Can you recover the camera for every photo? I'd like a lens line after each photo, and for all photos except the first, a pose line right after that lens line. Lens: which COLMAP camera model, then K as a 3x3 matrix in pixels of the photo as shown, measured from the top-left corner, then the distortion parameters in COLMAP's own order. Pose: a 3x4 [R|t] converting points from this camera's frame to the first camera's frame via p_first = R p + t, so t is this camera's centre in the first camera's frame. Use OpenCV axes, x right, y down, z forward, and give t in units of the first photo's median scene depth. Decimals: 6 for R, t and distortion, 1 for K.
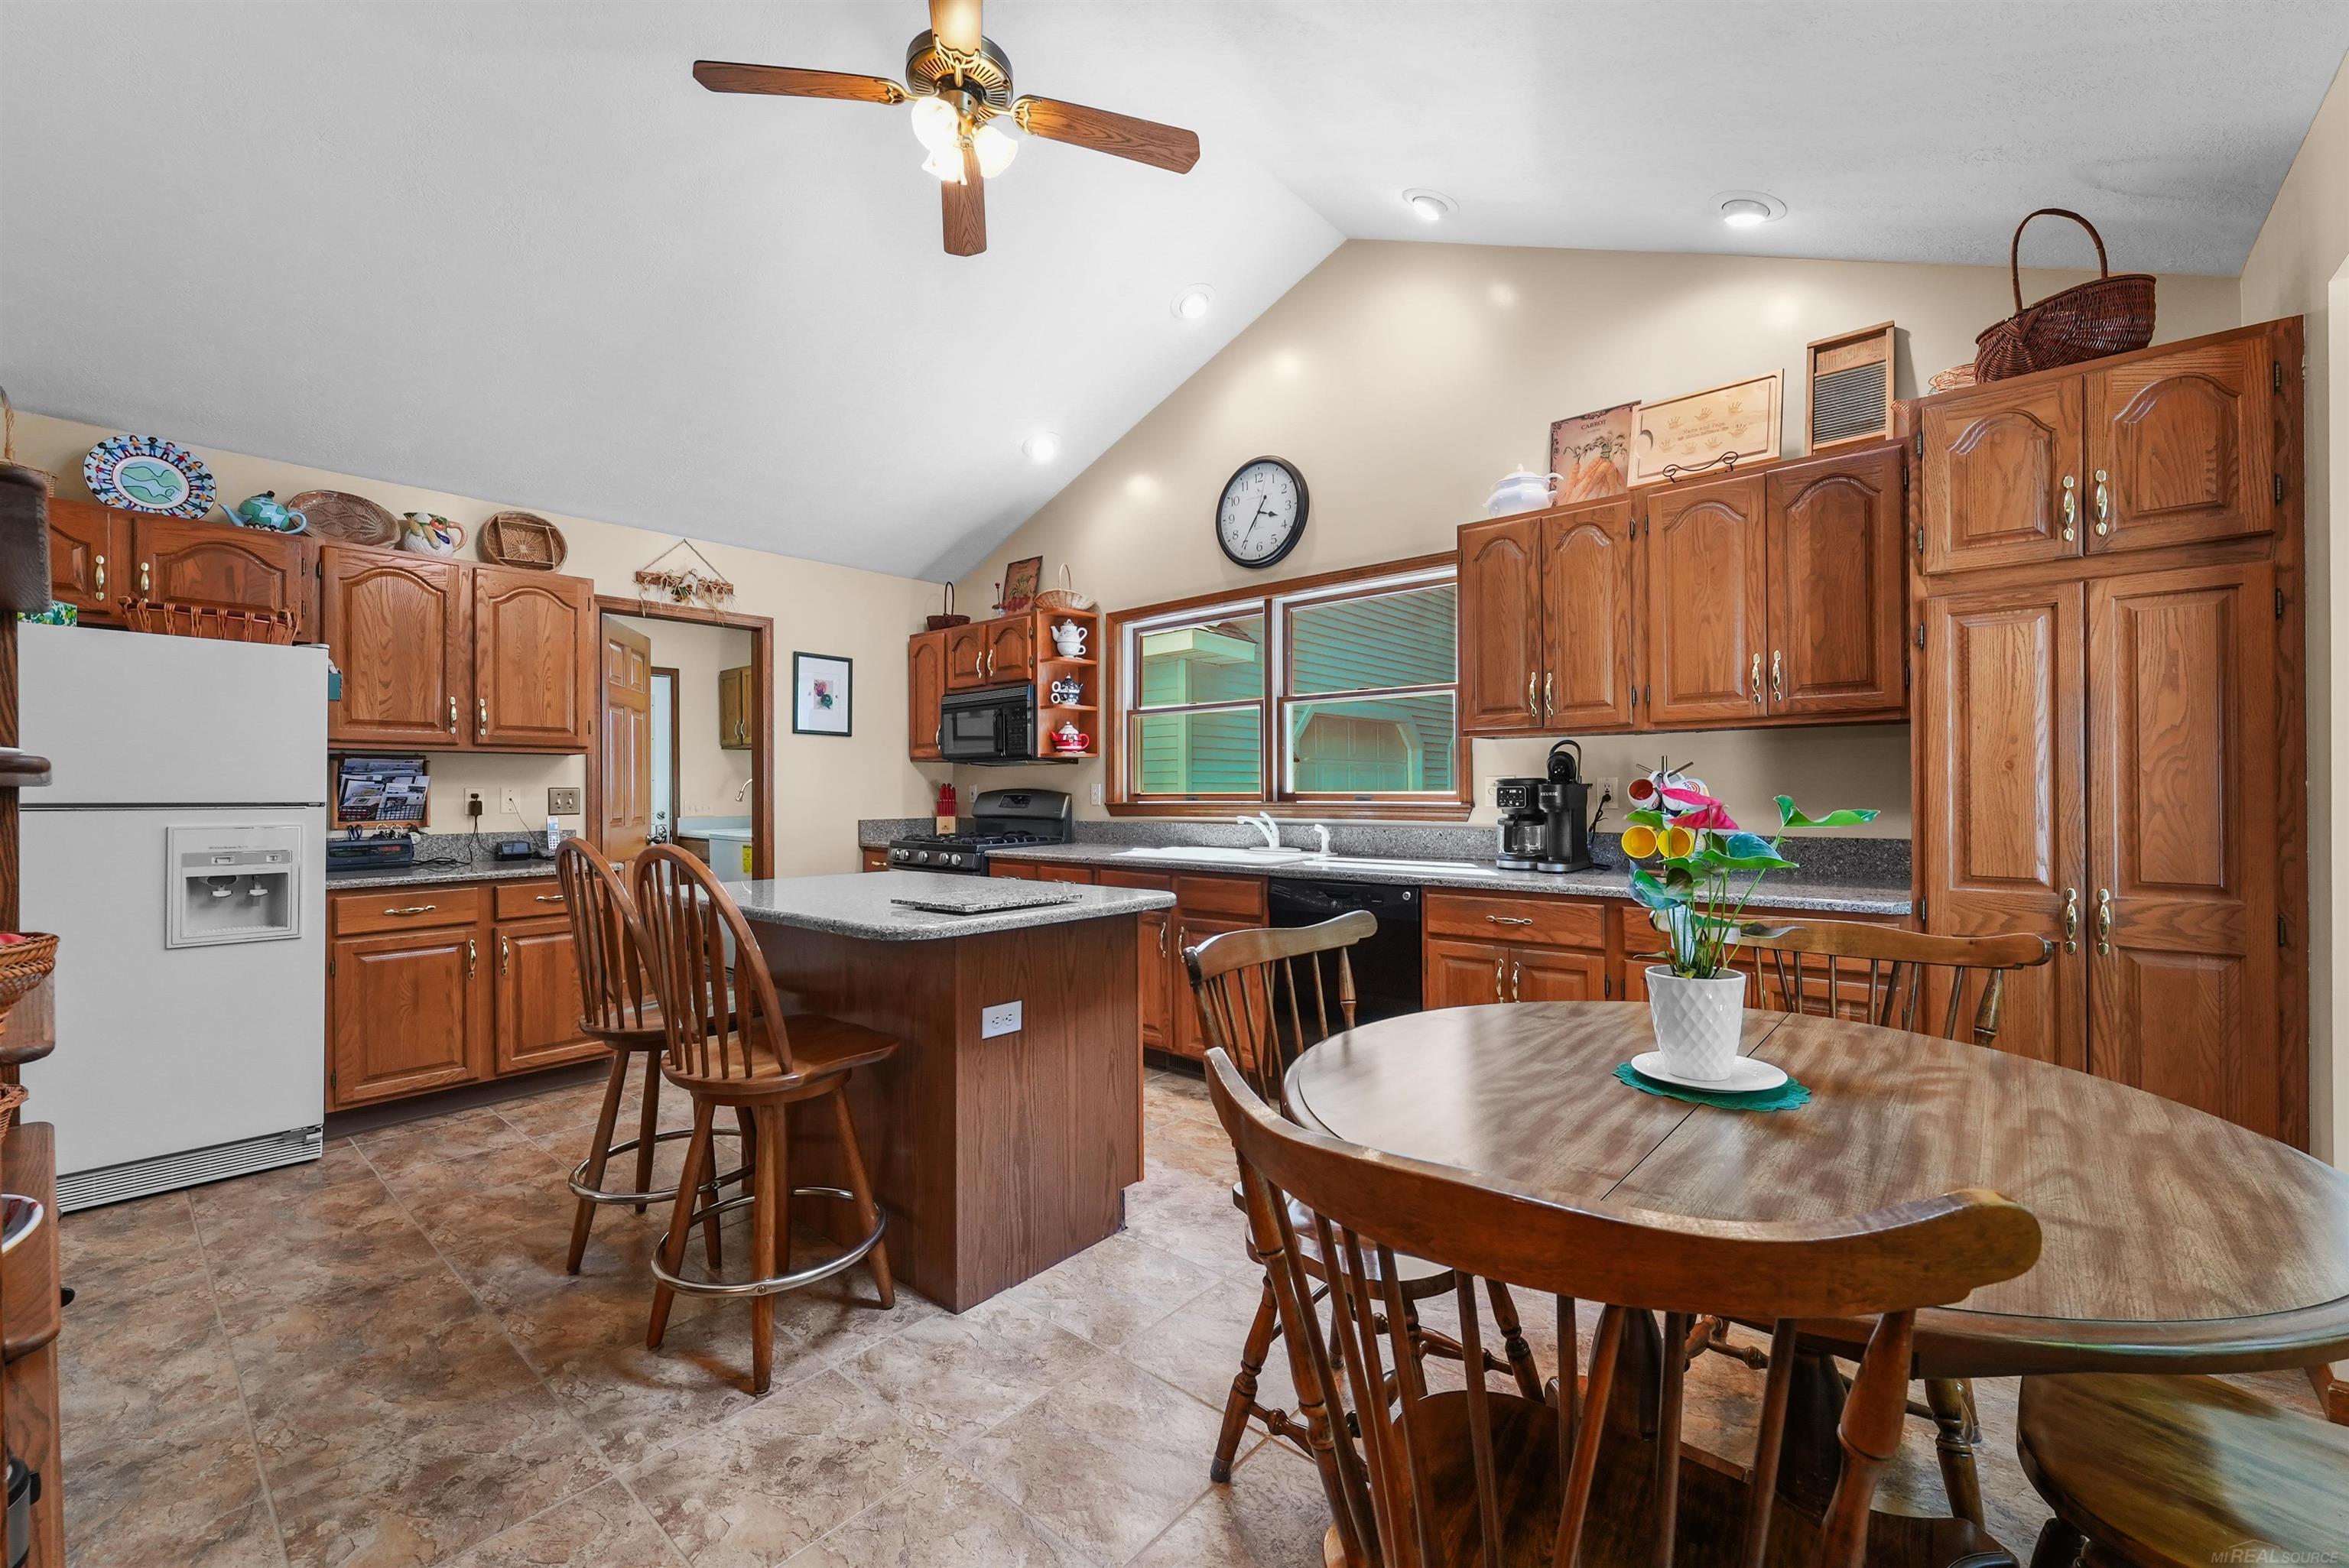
lens RADIAL K [[942.6, 0, 1174.5], [0, 942.6, 784.0], [0, 0, 1]] dist [-0.003437, -0.000188]
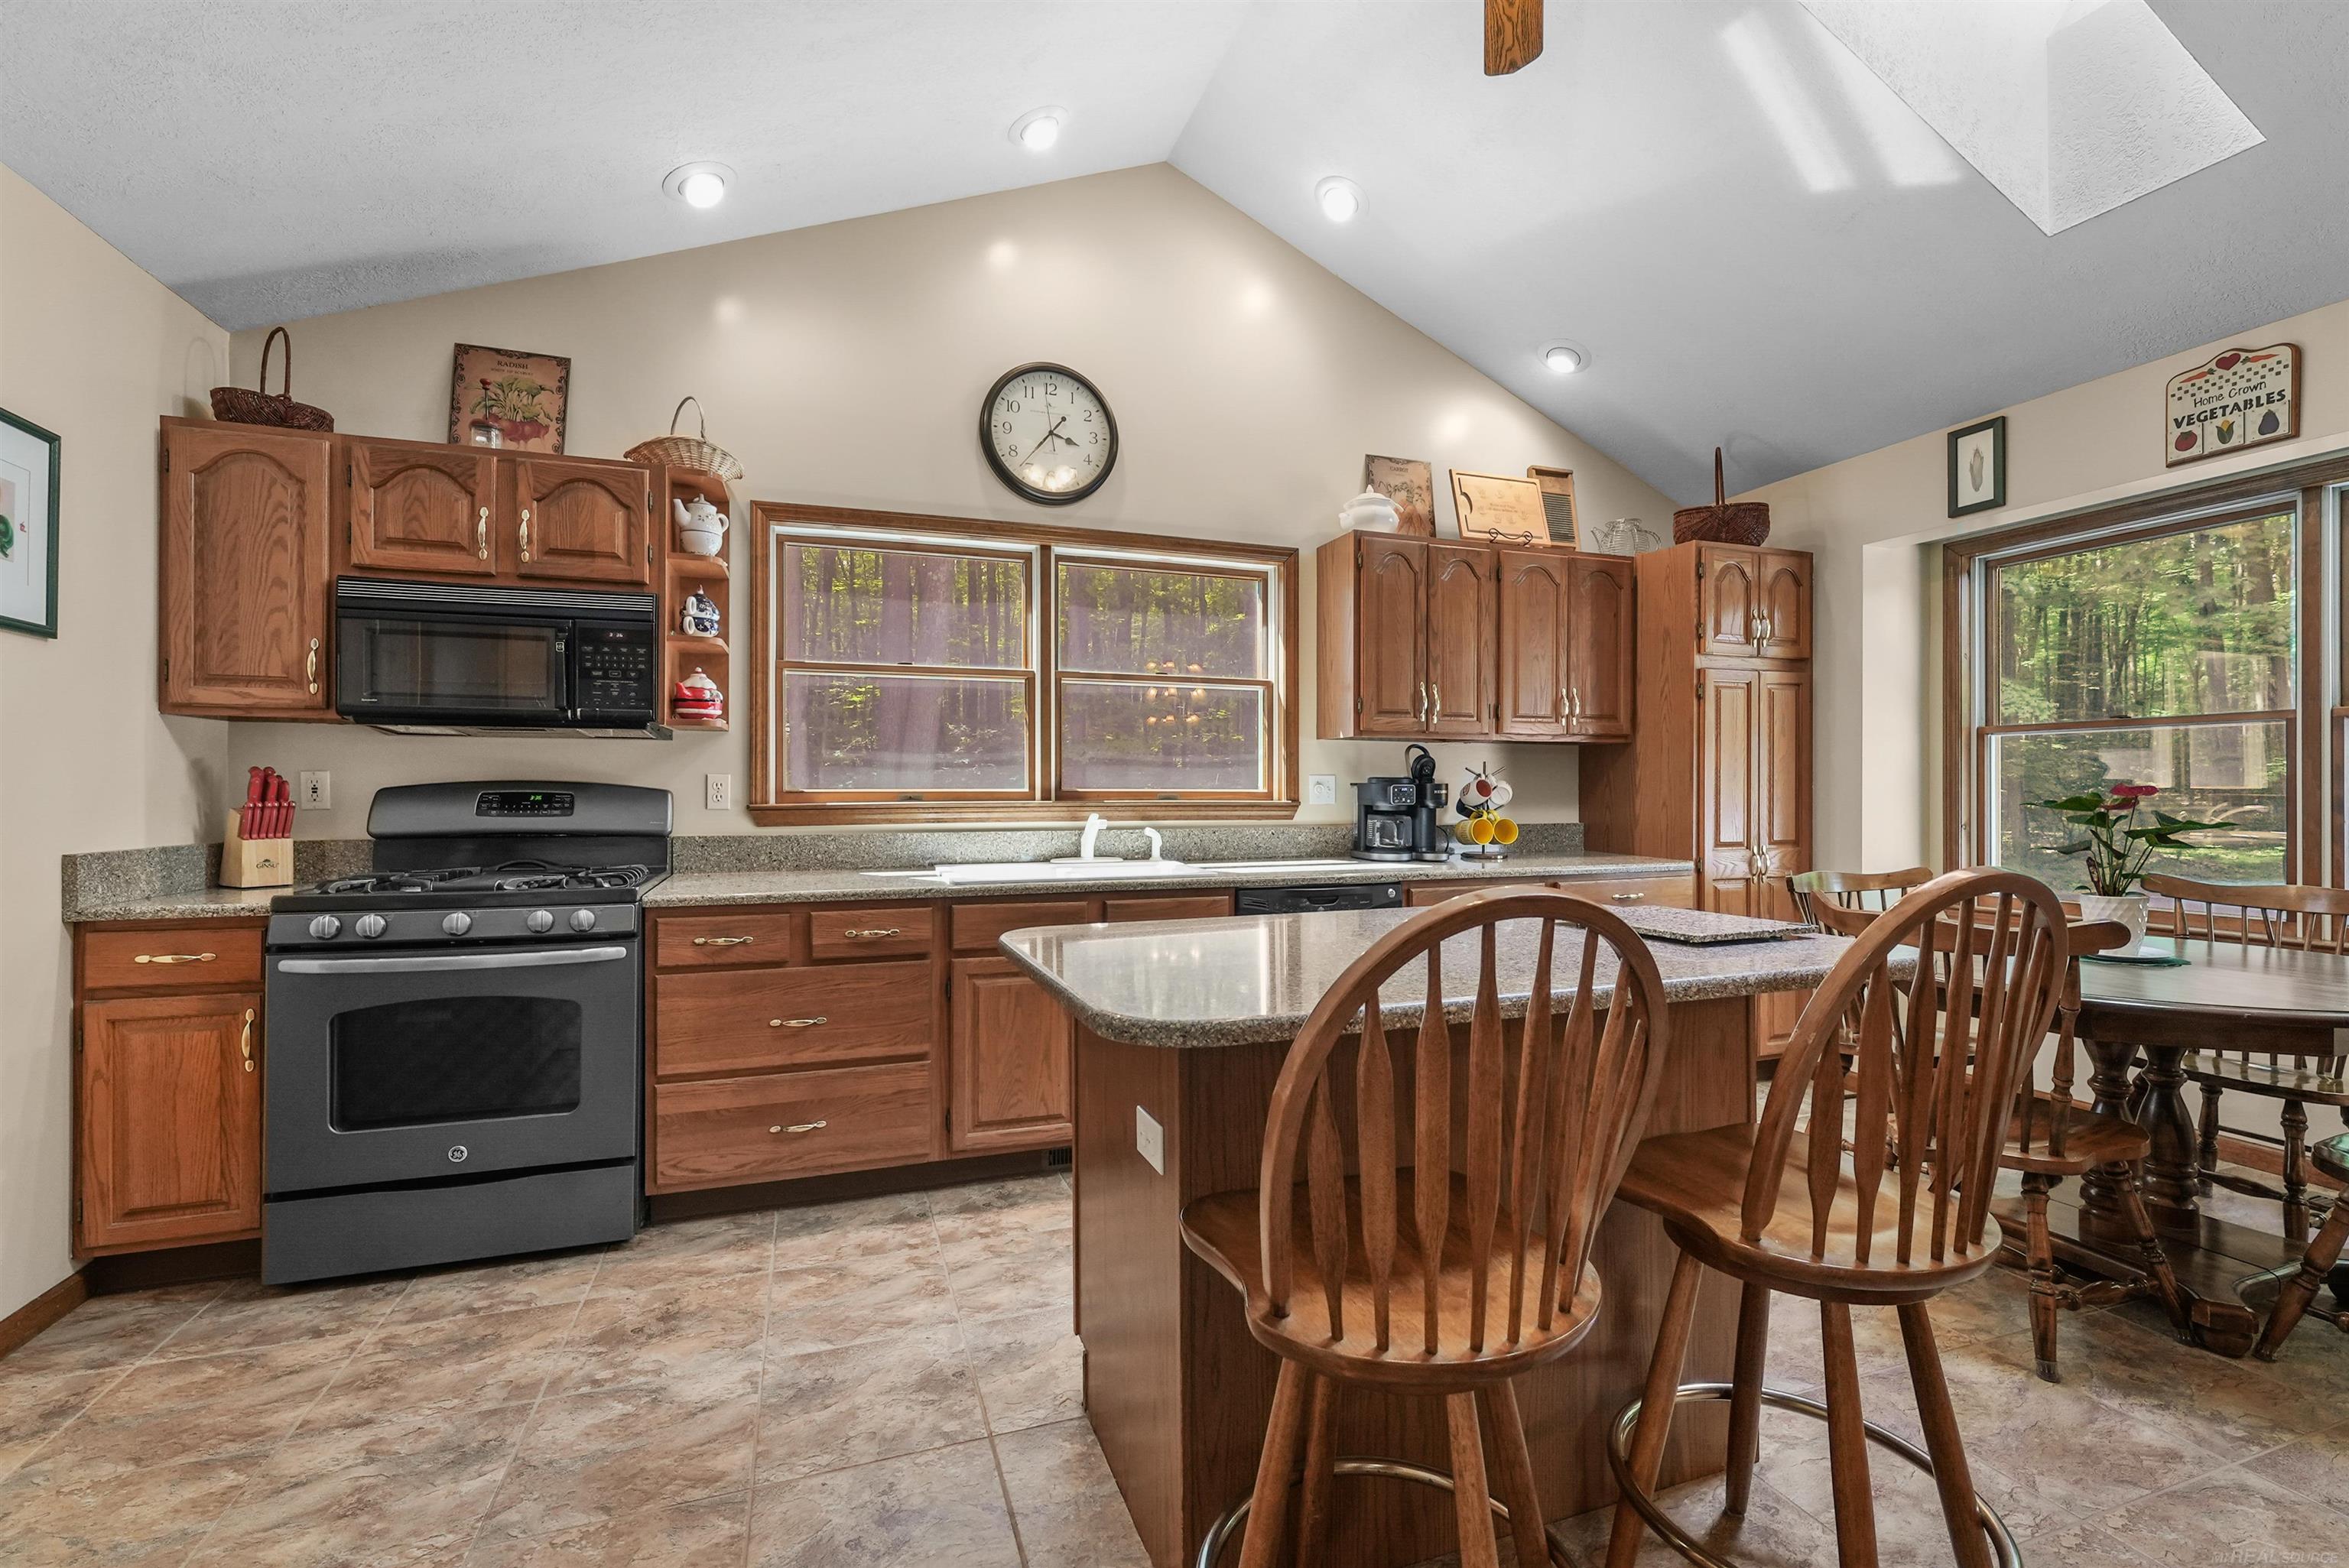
lens RADIAL K [[963.1, 0, 1266.2], [0, 963.1, 784.0], [0, 0, 1]] dist [-0.001444, -0.000137]
pose [[0.496738, 0.011095, 0.867829, -0.526754], [-0.009271, 0.999929, -0.007477, 0.009050], [-0.867851, -0.004331, 0.496806, 0.454201]]
